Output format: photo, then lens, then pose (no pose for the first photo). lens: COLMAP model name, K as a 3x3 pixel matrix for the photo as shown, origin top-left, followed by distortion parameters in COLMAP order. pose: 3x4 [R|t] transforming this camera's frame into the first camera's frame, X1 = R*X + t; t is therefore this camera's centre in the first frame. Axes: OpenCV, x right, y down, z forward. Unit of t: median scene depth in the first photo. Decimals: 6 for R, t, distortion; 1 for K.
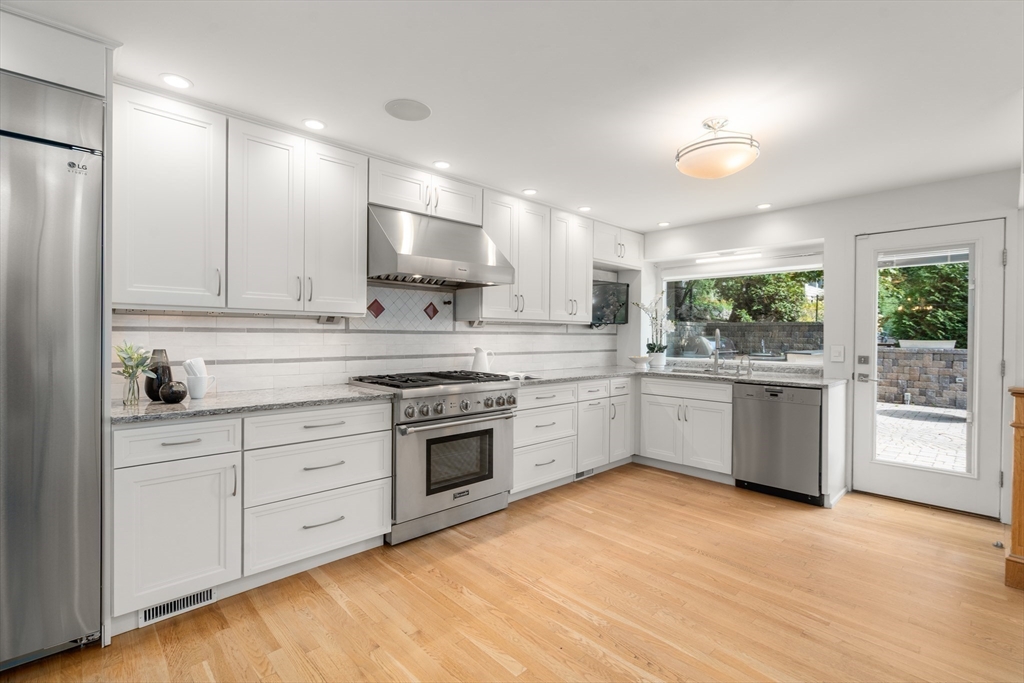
lens RADIAL K [[468.0, 0, 507.3], [0, 468.0, 338.8], [0, 0, 1]] dist [-0.003315, 0.000622]
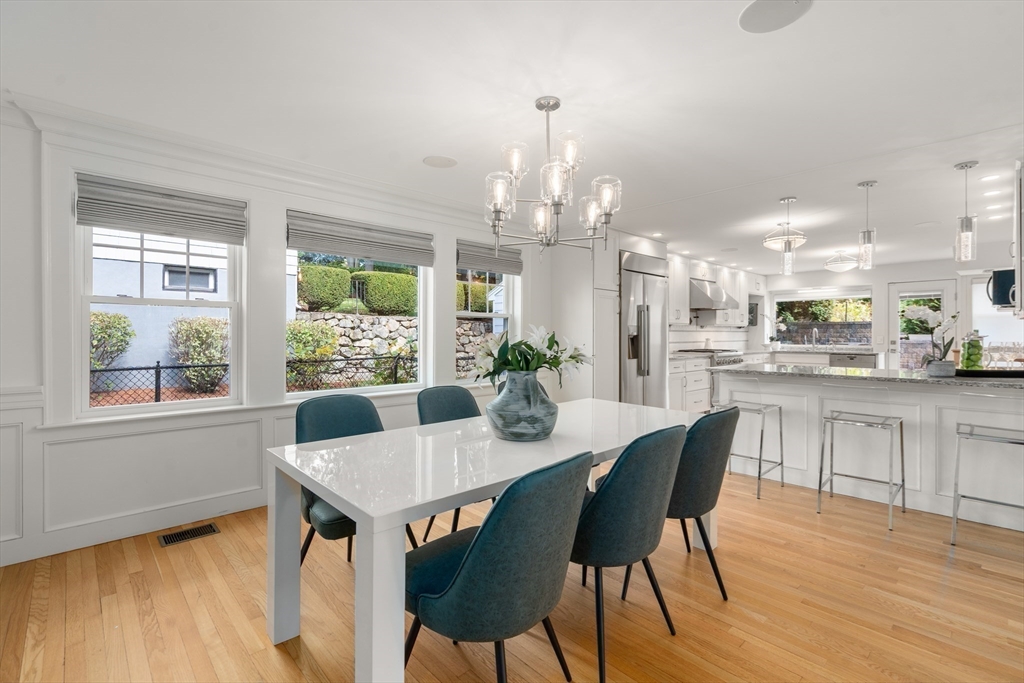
lens RADIAL K [[465.8, 0, 509.9], [0, 465.8, 333.5], [0, 0, 1]] dist [-0.000507, -0.000183]
pose [[0.999934, -0.008404, -0.007813, -1.034588], [0.008323, 0.999912, -0.010304, 0.012735], [0.007899, 0.010238, 0.999916, -1.213010]]
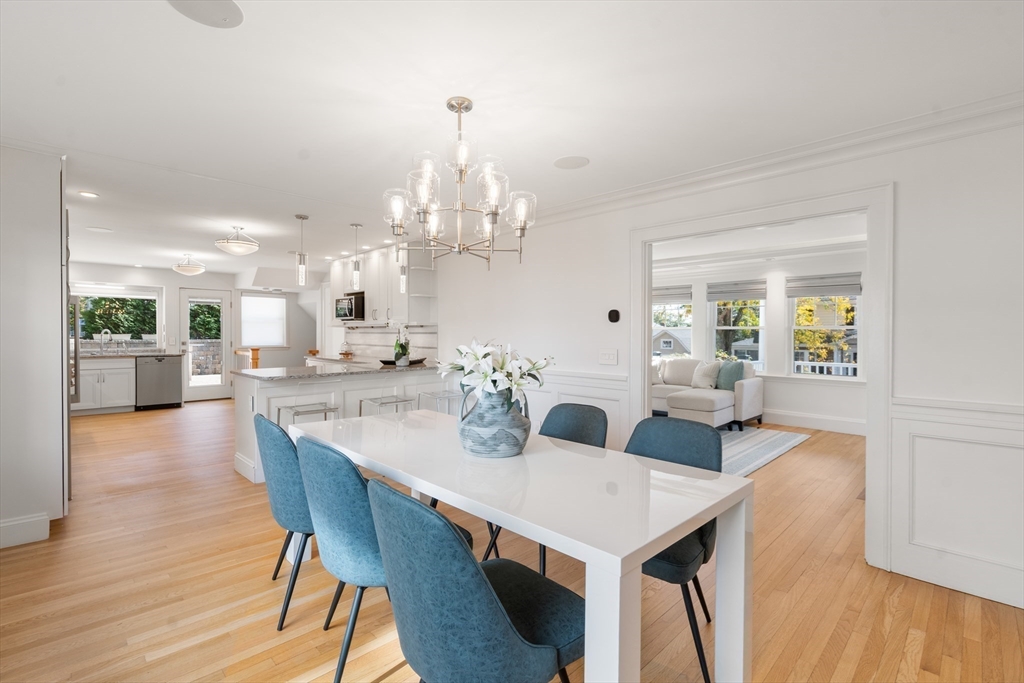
lens RADIAL K [[468.0, 0, 507.3], [0, 468.0, 338.8], [0, 0, 1]] dist [-0.003315, 0.000622]
pose [[-0.018859, -0.018355, 0.999654, -1.663537], [0.003382, 0.999825, 0.018422, -0.014690], [-0.999816, 0.003728, -0.018793, -0.566837]]
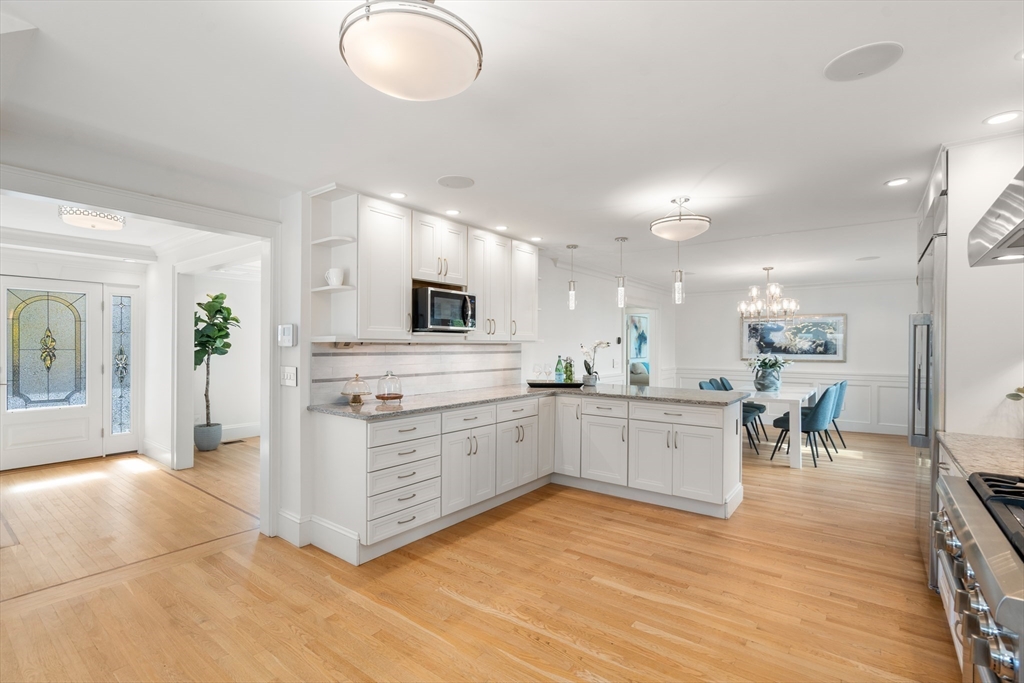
lens RADIAL K [[470.9, 0, 512.0], [0, 470.9, 341.5], [0, 0, 1]] dist [-0.001284, 0.000145]
pose [[-0.986931, -0.015945, -0.160353, 0.300841], [-0.016204, 0.999869, 0.000303, -0.036158], [0.160327, 0.002897, -0.987060, 1.141691]]
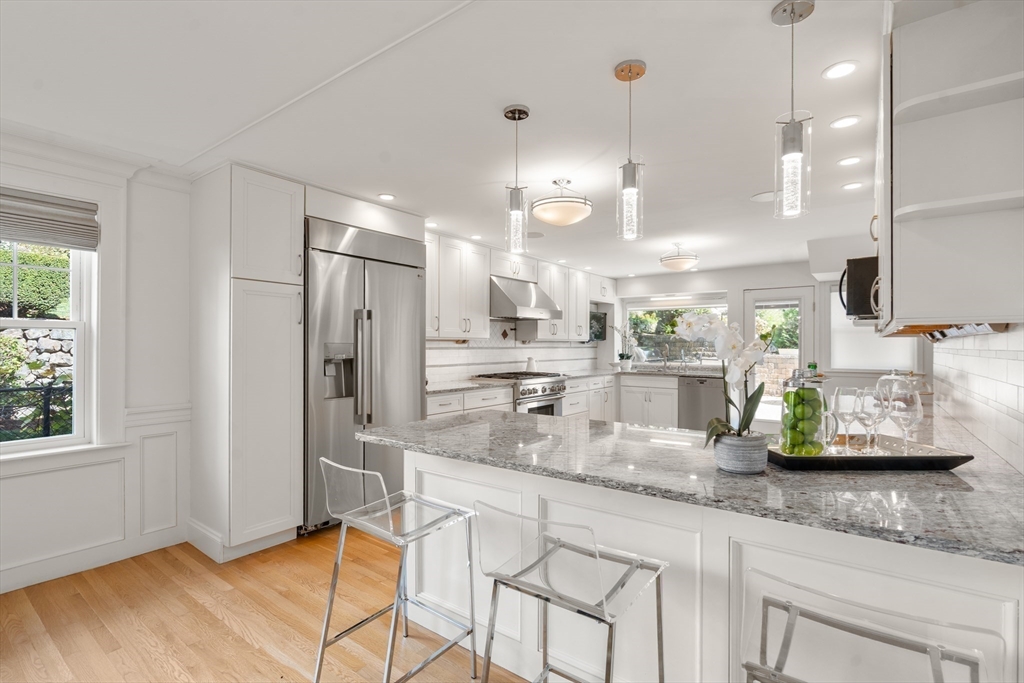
lens RADIAL K [[477.7, 0, 506.8], [0, 477.7, 345.6], [0, 0, 1]] dist [-0.001861, -0.000475]
pose [[0.986538, -0.006370, 0.163411, -0.451473], [0.007242, 0.999963, -0.004743, -0.014998], [-0.163375, 0.005863, 0.986547, -0.659317]]
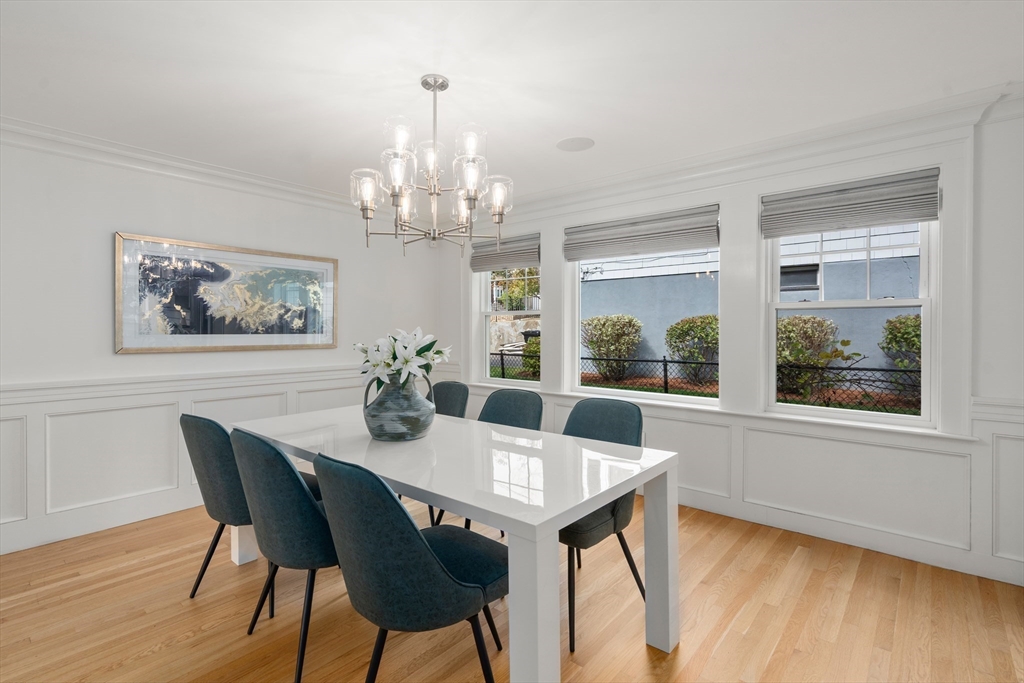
lens RADIAL K [[481.6, 0, 509.8], [0, 481.6, 332.6], [0, 0, 1]] dist [0.002187, 0.000666]
pose [[0.097165, -0.005978, -0.995250, -0.320598], [-0.009358, 0.999932, -0.006920, 0.003498], [0.995224, 0.009986, 0.097103, -0.468929]]
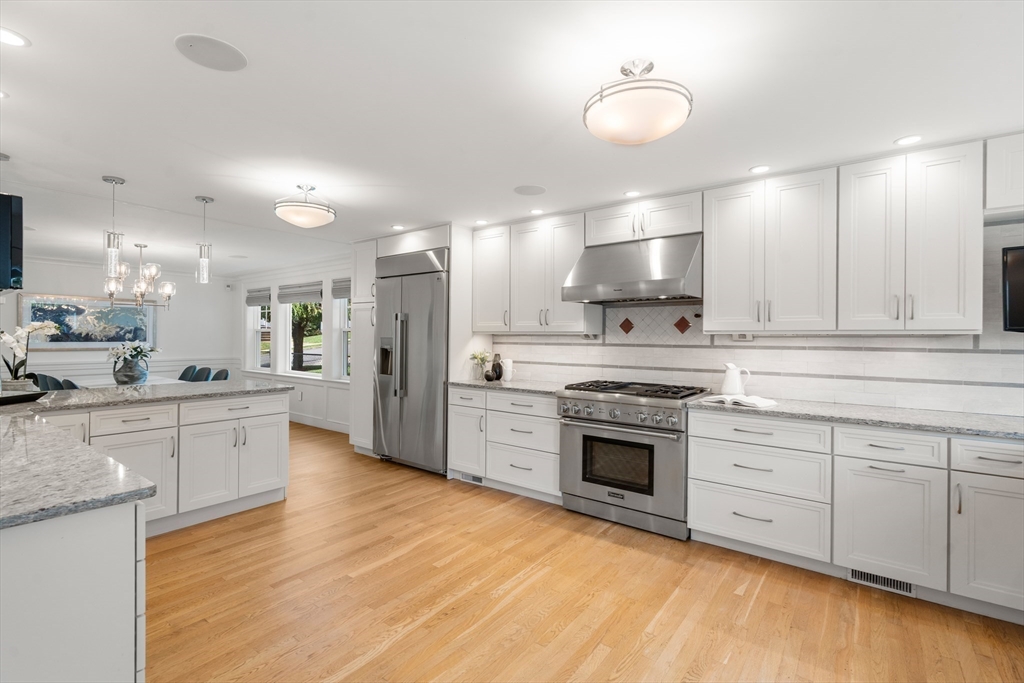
lens RADIAL K [[468.0, 0, 507.3], [0, 468.0, 338.8], [0, 0, 1]] dist [-0.003315, 0.000622]
pose [[0.153934, -0.005506, -0.988066, 0.820202], [-0.014275, 0.999868, -0.007795, -0.017697], [0.987978, 0.015304, 0.153835, 0.501854]]
